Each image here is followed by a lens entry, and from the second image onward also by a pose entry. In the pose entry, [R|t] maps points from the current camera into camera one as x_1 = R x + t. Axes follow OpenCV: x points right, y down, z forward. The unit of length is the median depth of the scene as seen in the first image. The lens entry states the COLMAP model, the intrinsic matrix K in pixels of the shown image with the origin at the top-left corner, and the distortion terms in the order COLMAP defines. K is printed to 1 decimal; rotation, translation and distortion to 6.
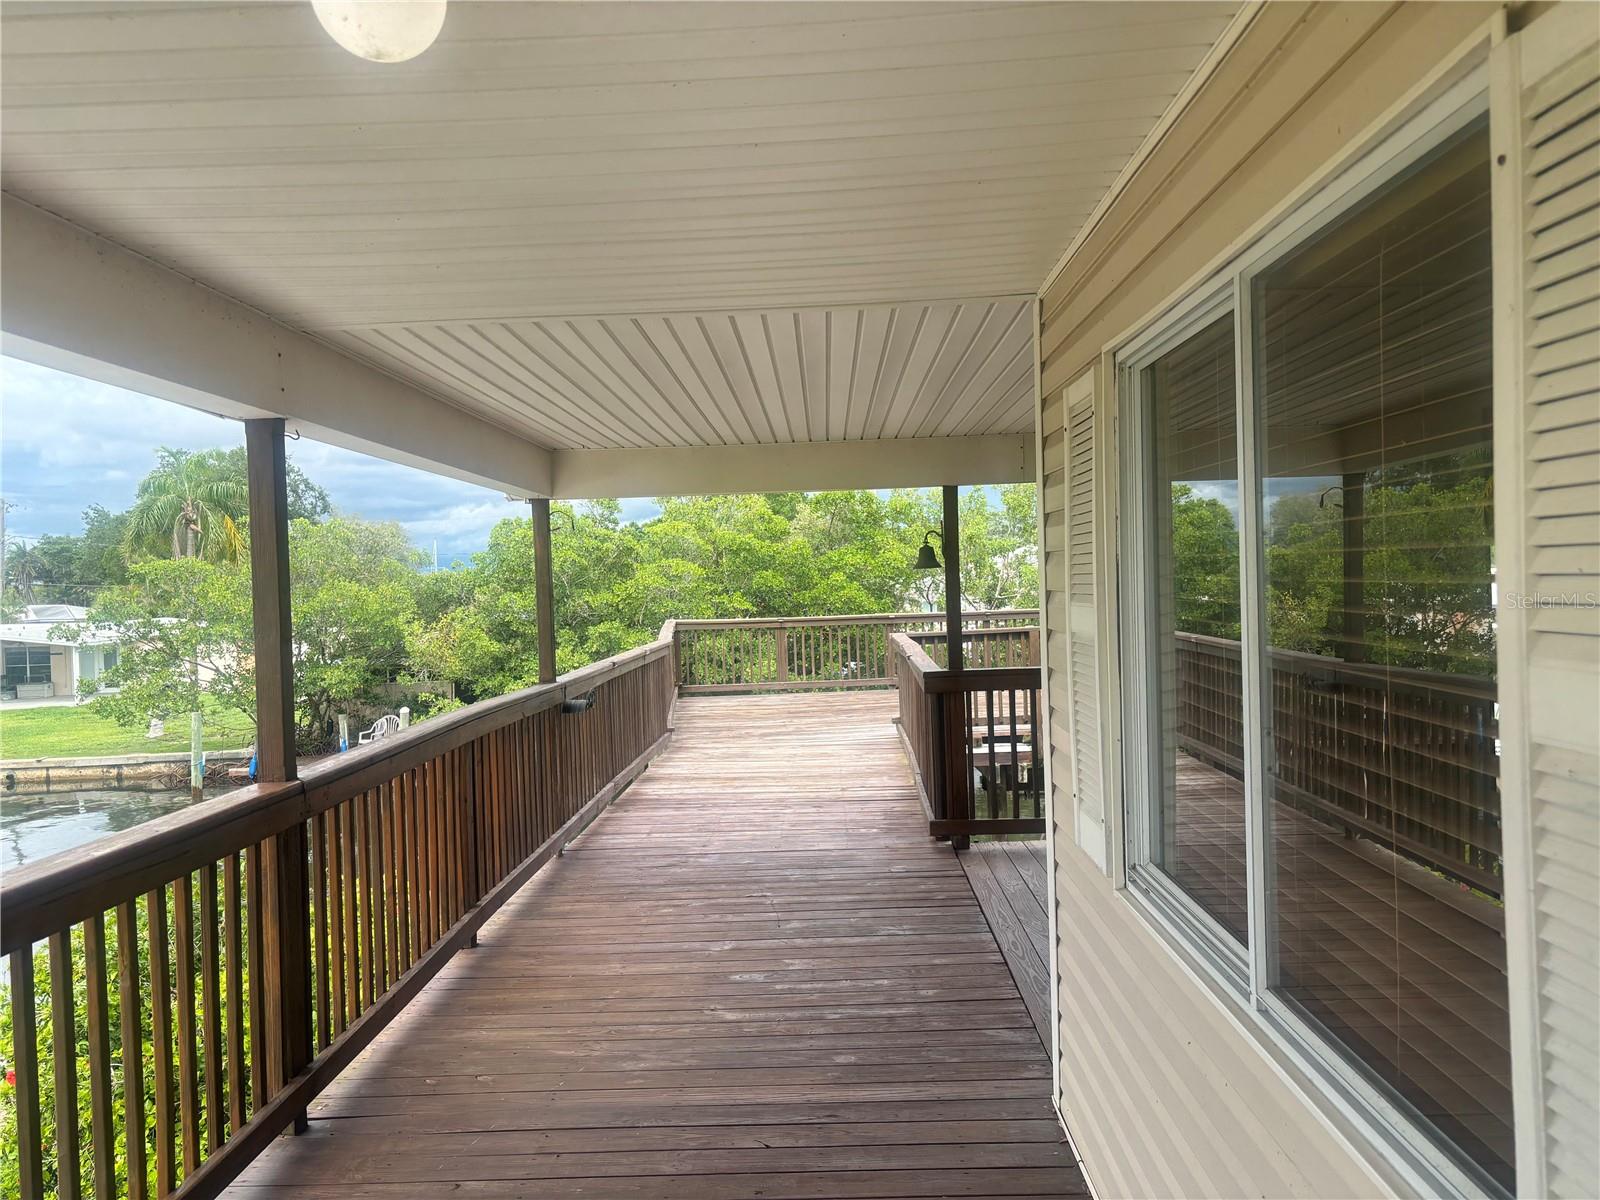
lens RADIAL K [[1199.2, 0, 800.0], [0, 1199.2, 600.0], [0, 0, 1]] dist [0.037773, 0.002436]
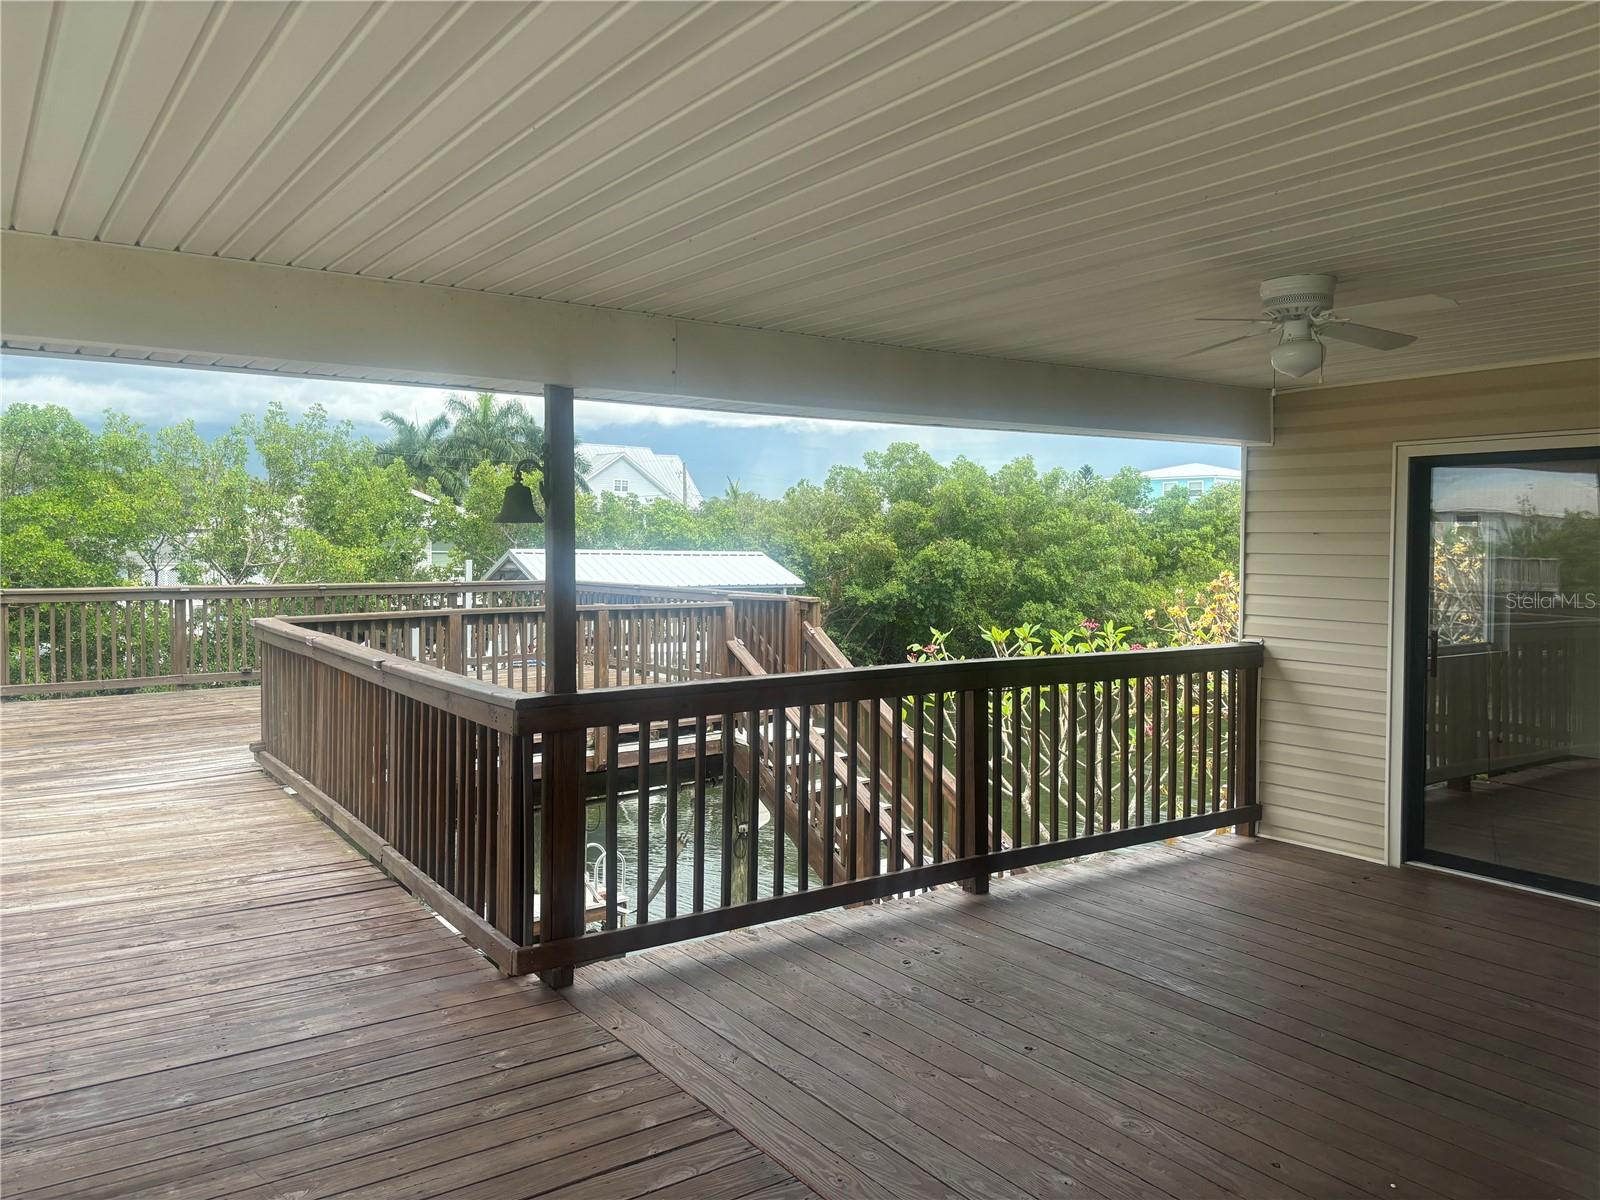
lens RADIAL K [[1199.2, 0, 800.0], [0, 1199.2, 600.0], [0, 0, 1]] dist [0.037773, 0.002436]
pose [[0.805010, 0.010803, 0.593163, -0.081297], [-0.024603, 0.999582, 0.015186, -0.000345], [-0.592751, -0.026818, 0.804939, 0.271513]]
